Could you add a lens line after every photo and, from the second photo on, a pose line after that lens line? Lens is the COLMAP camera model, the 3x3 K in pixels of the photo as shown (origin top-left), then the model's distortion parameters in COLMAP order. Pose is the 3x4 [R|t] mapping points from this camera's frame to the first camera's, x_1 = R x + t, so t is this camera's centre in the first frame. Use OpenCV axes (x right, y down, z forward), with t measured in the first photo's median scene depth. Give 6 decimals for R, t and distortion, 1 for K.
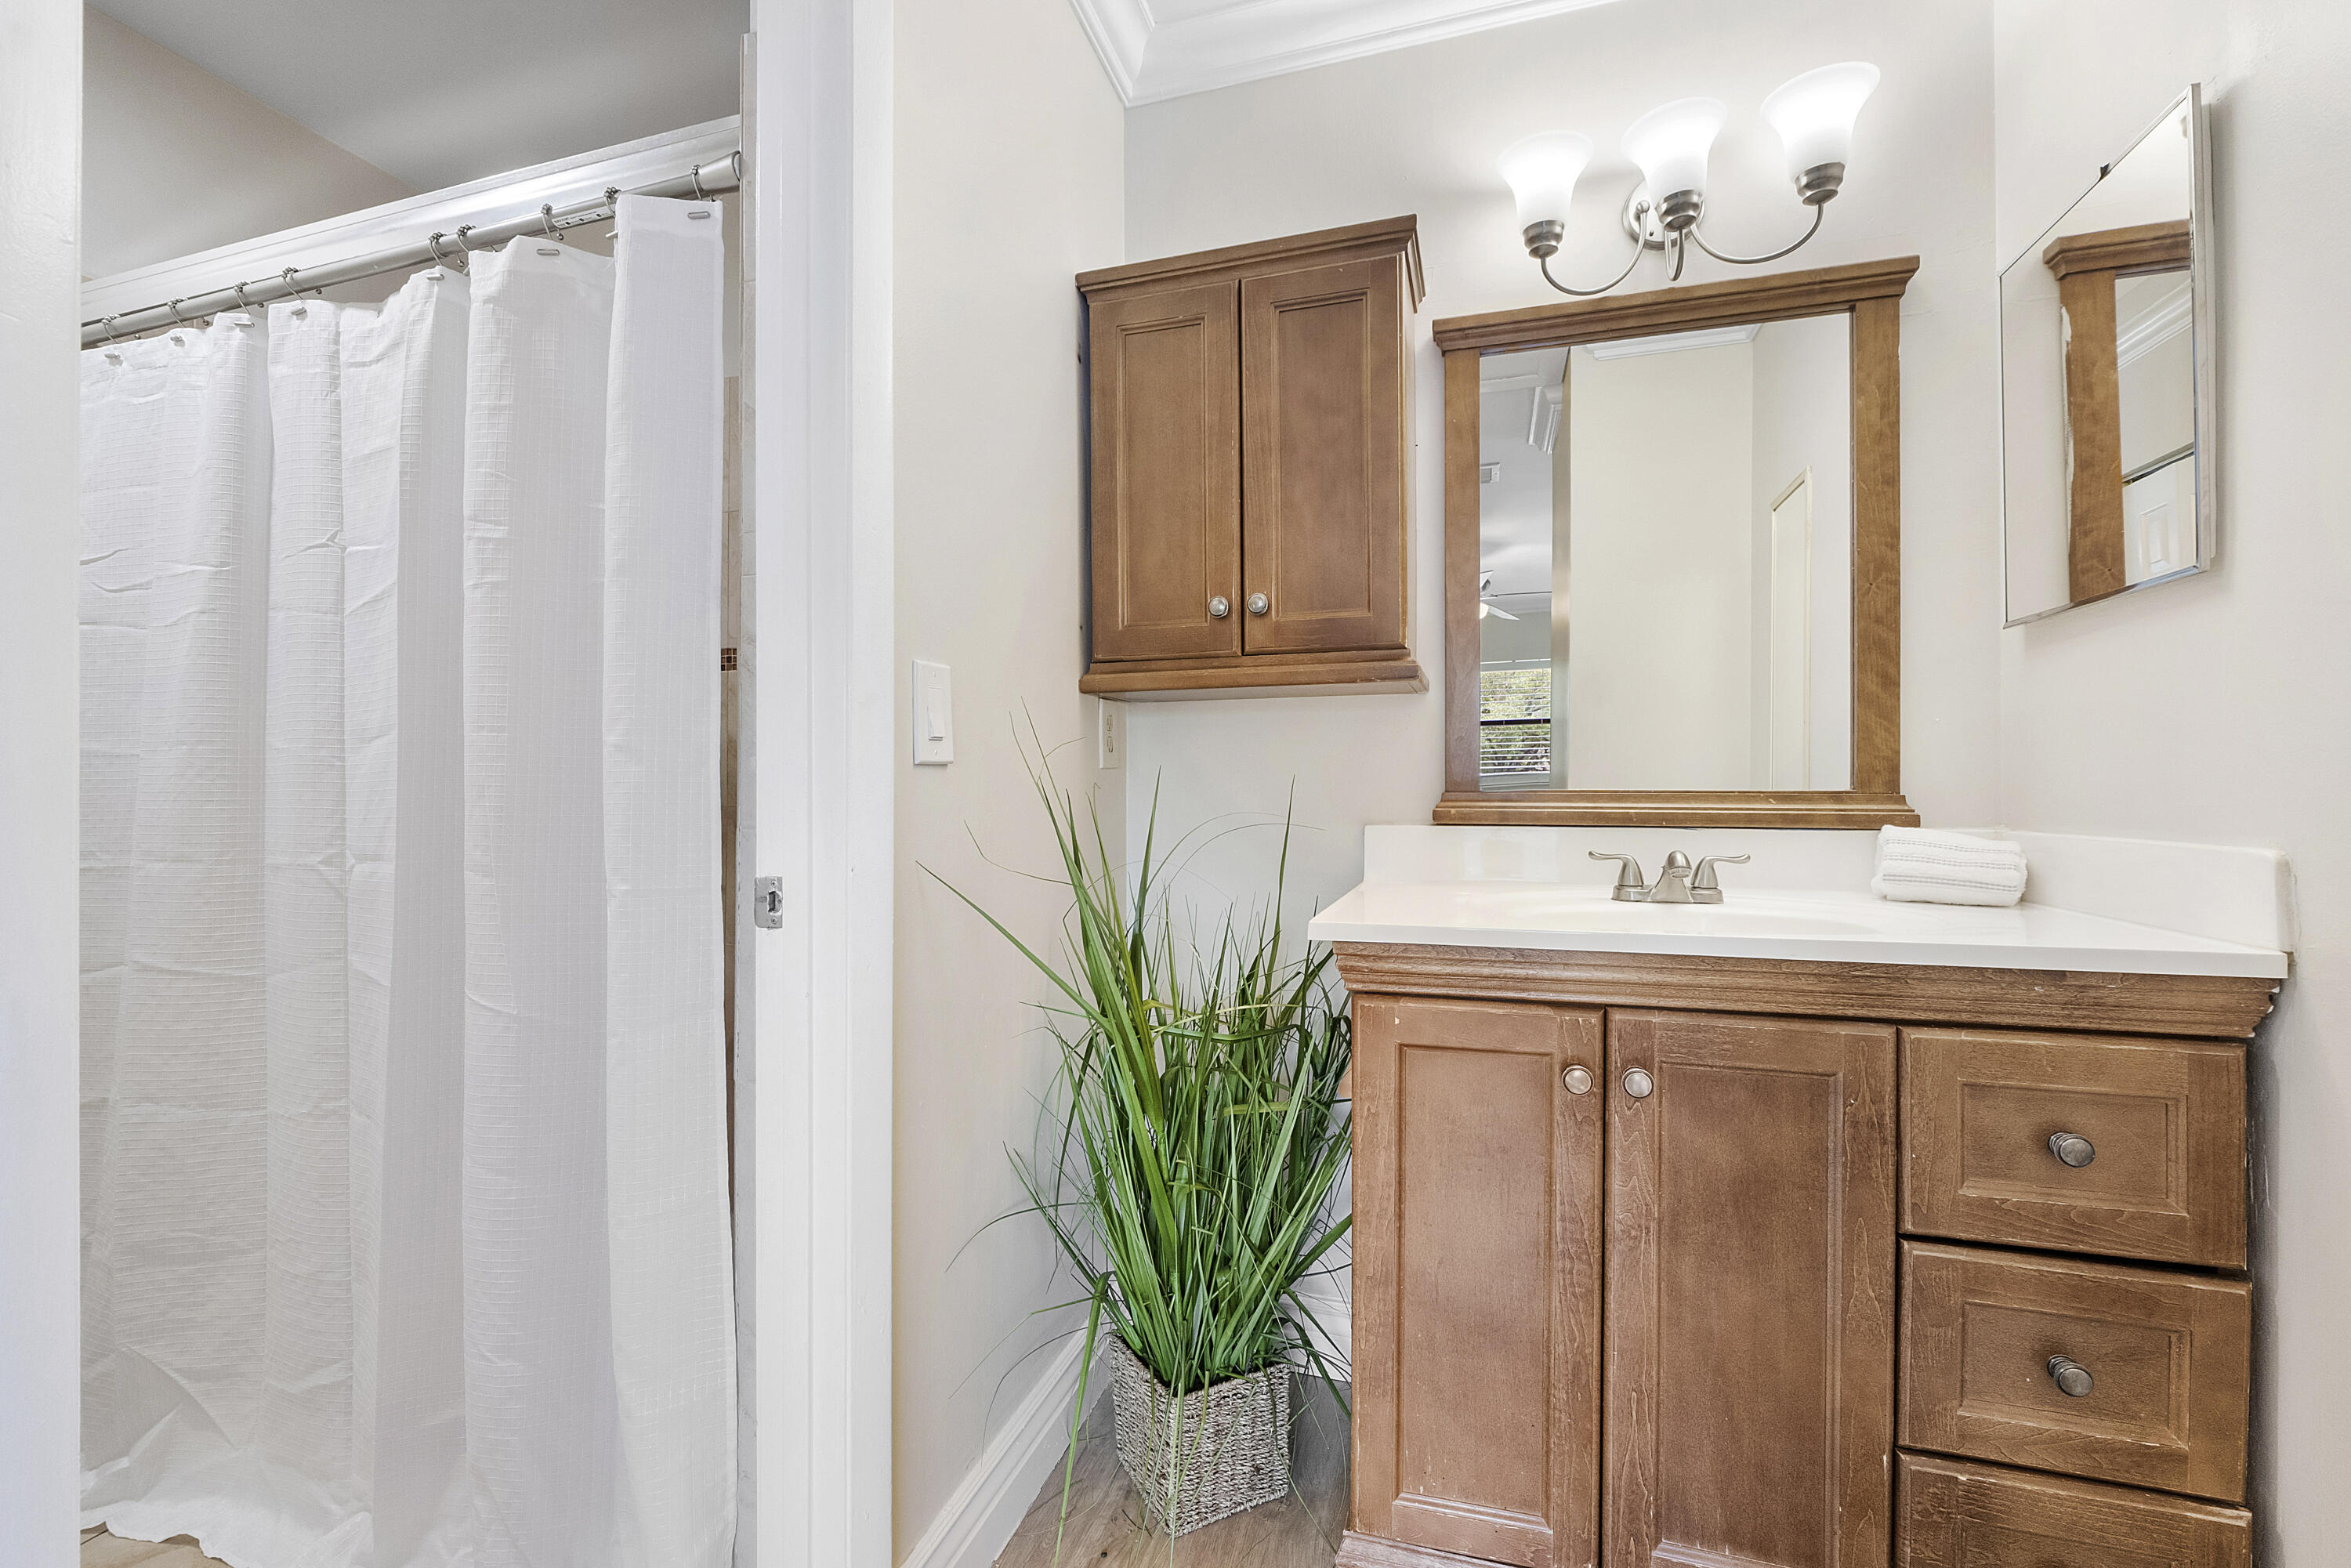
lens RADIAL K [[997.4, 0, 1170.6], [0, 997.4, 785.1], [0, 0, 1]] dist [-0.007376, -0.000754]
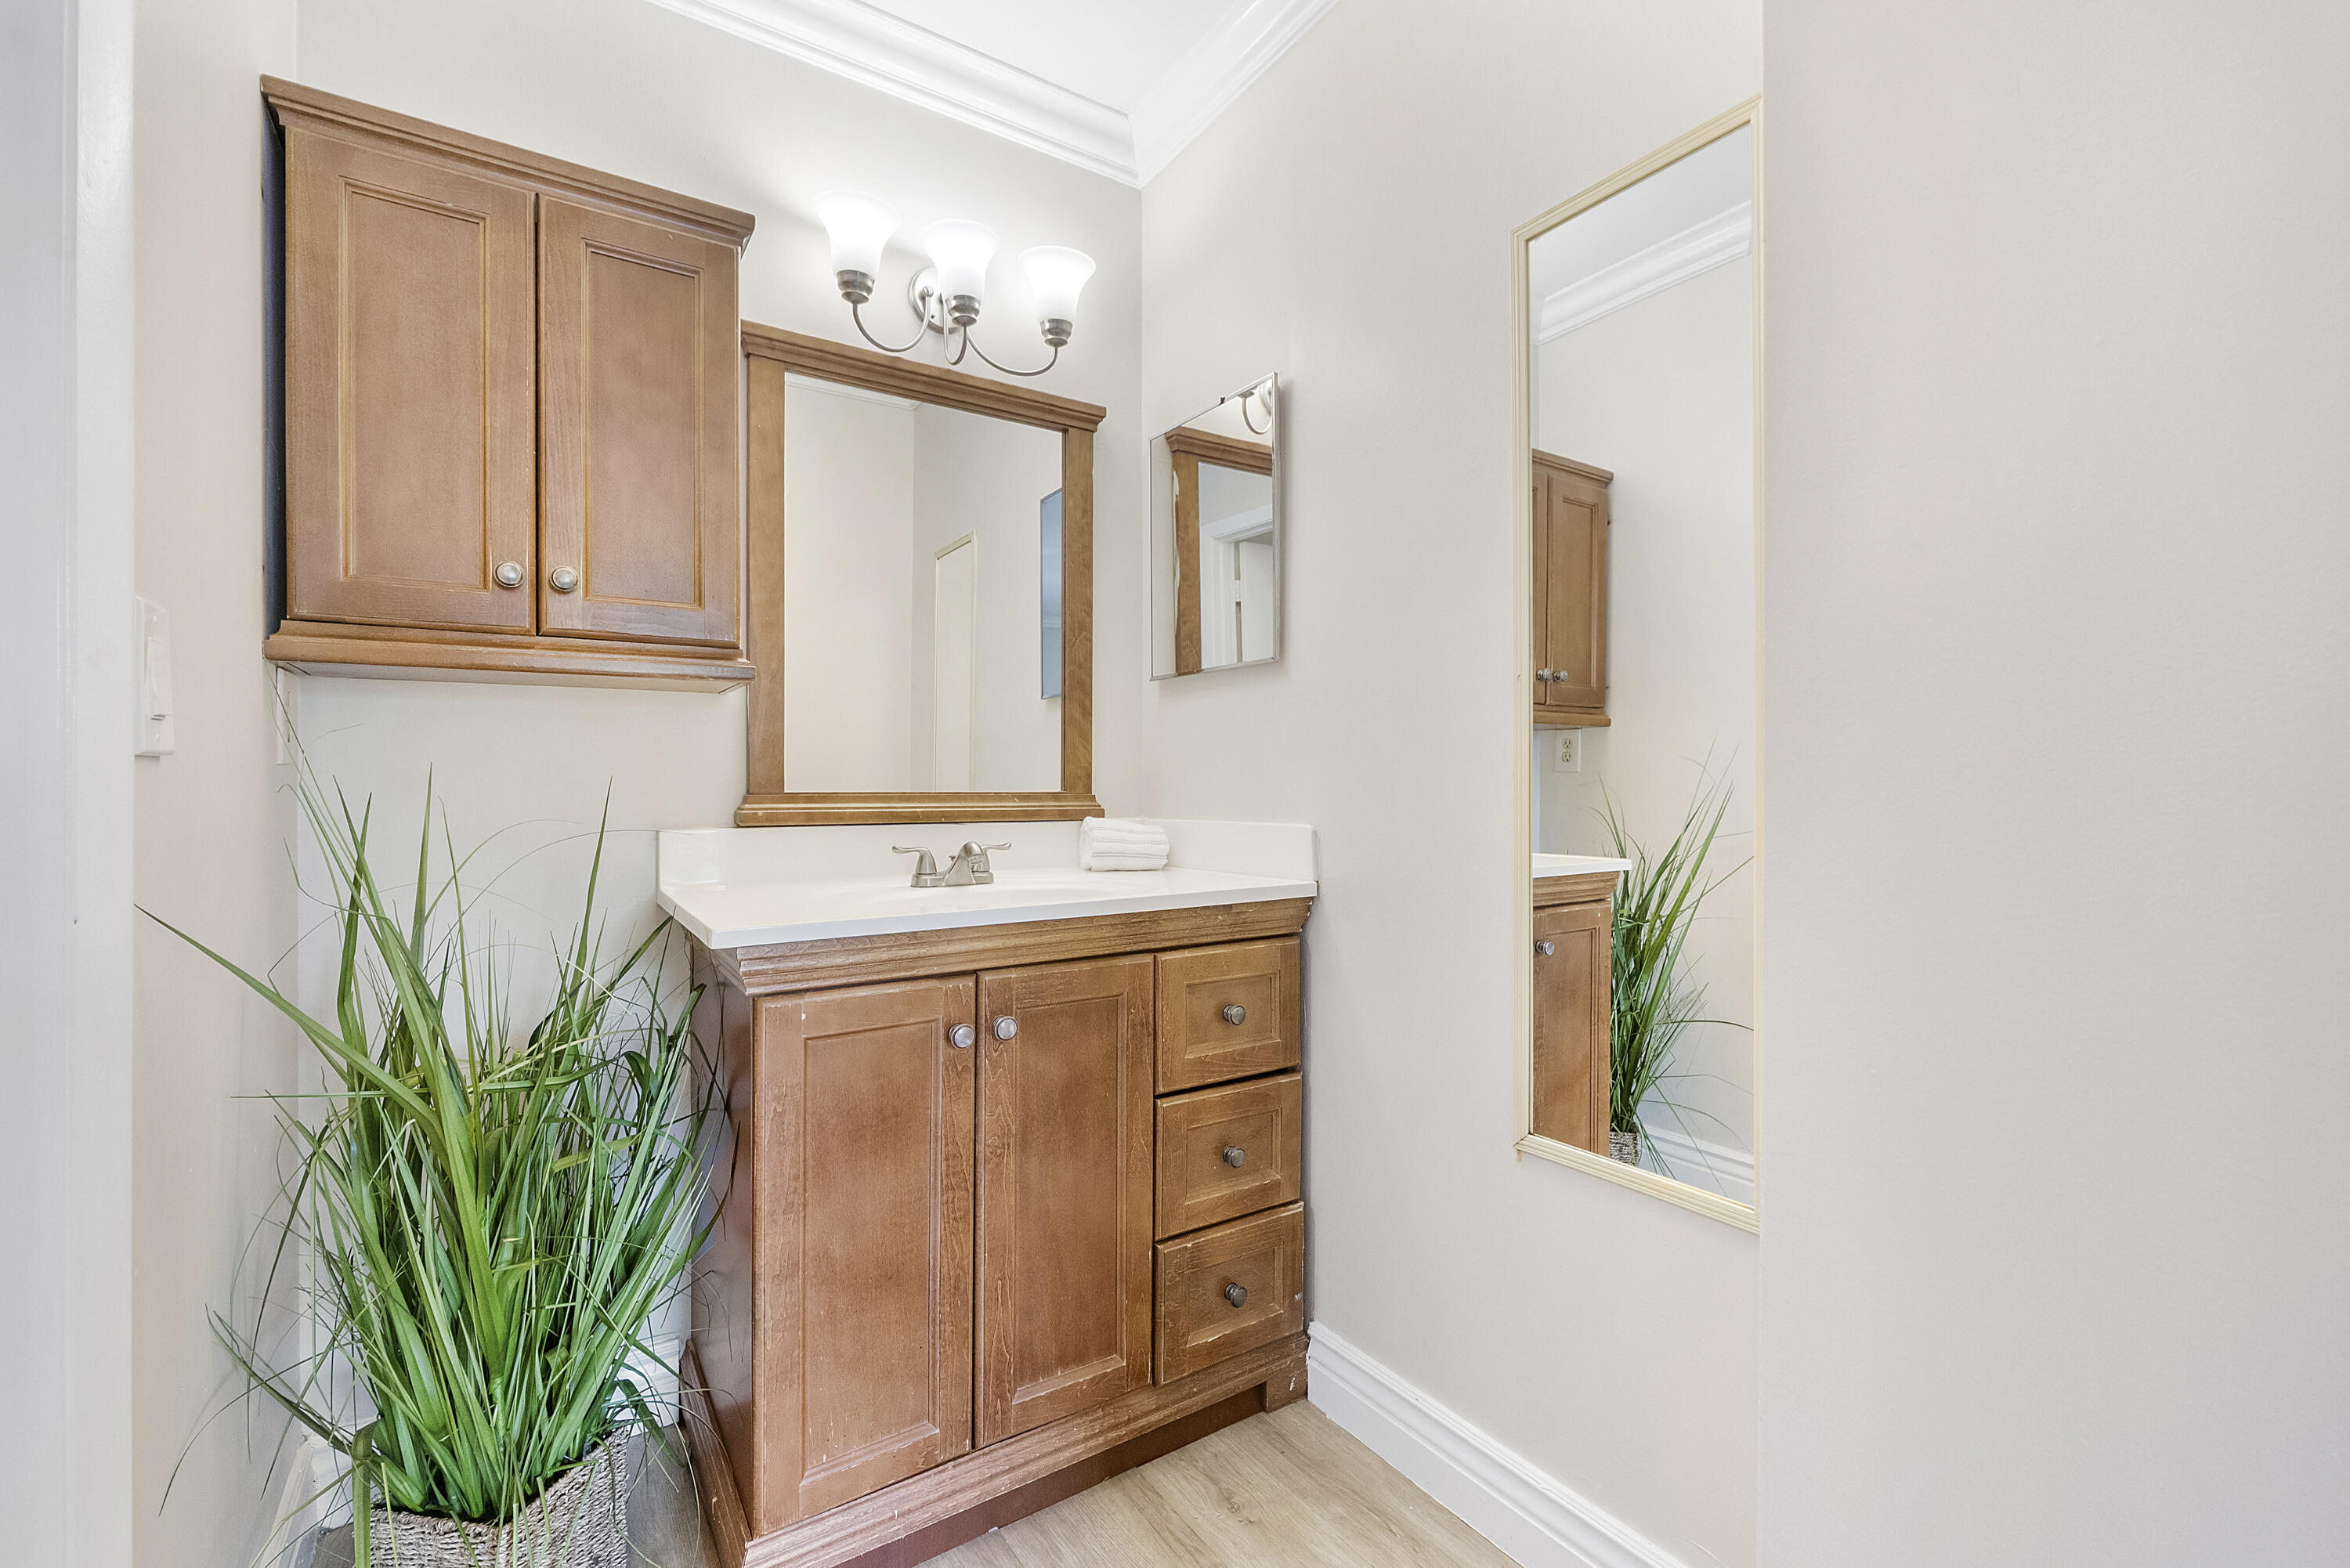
lens RADIAL K [[997.0, 0, 1176.5], [0, 997.0, 789.4], [0, 0, 1]] dist [-0.007376, -0.000754]
pose [[0.621862, -0.001372, 0.783126, -0.288043], [-0.000921, 0.999996, 0.002484, -0.000646], [-0.783126, -0.002266, 0.621858, 0.049076]]
